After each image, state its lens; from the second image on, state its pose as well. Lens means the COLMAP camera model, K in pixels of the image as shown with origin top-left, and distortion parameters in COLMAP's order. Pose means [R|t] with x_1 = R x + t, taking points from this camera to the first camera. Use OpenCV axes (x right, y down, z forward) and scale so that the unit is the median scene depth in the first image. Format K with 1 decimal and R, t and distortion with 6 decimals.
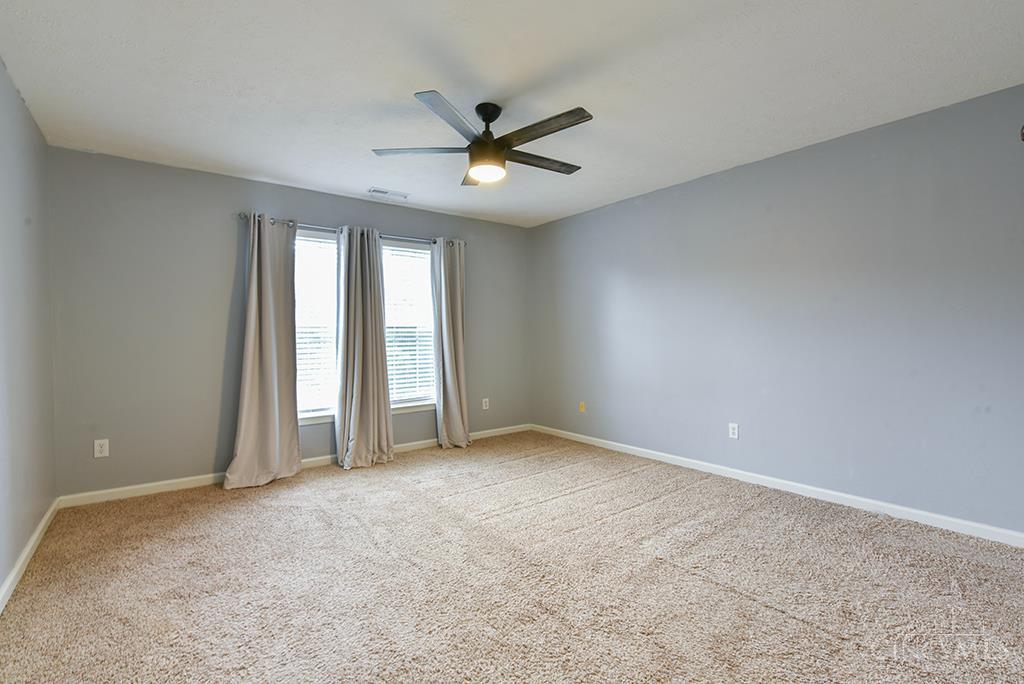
lens RADIAL K [[459.2, 0, 512.0], [0, 459.2, 342.0], [0, 0, 1]] dist [-0.002454, -0.000375]
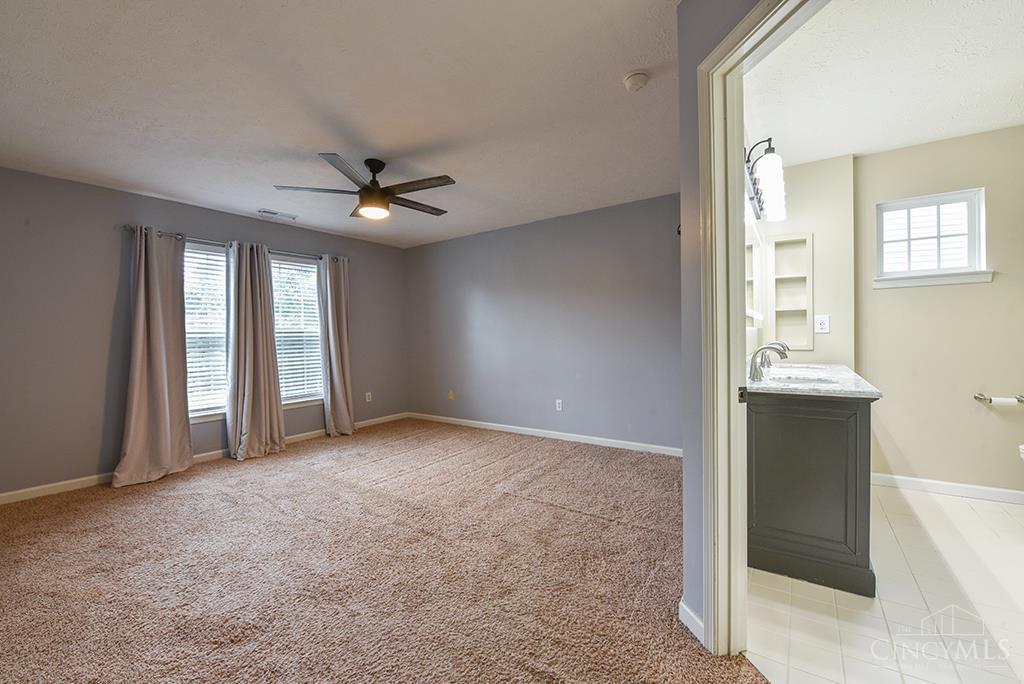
lens RADIAL K [[409.6, 0, 512.0], [0, 409.6, 342.0], [0, 0, 1]] dist [-0.018100, -0.000550]
pose [[0.954773, -0.013150, 0.297045, -0.026430], [0.014268, 0.999897, -0.001595, 0.001823], [-0.296993, 0.005761, 0.954862, -0.176933]]
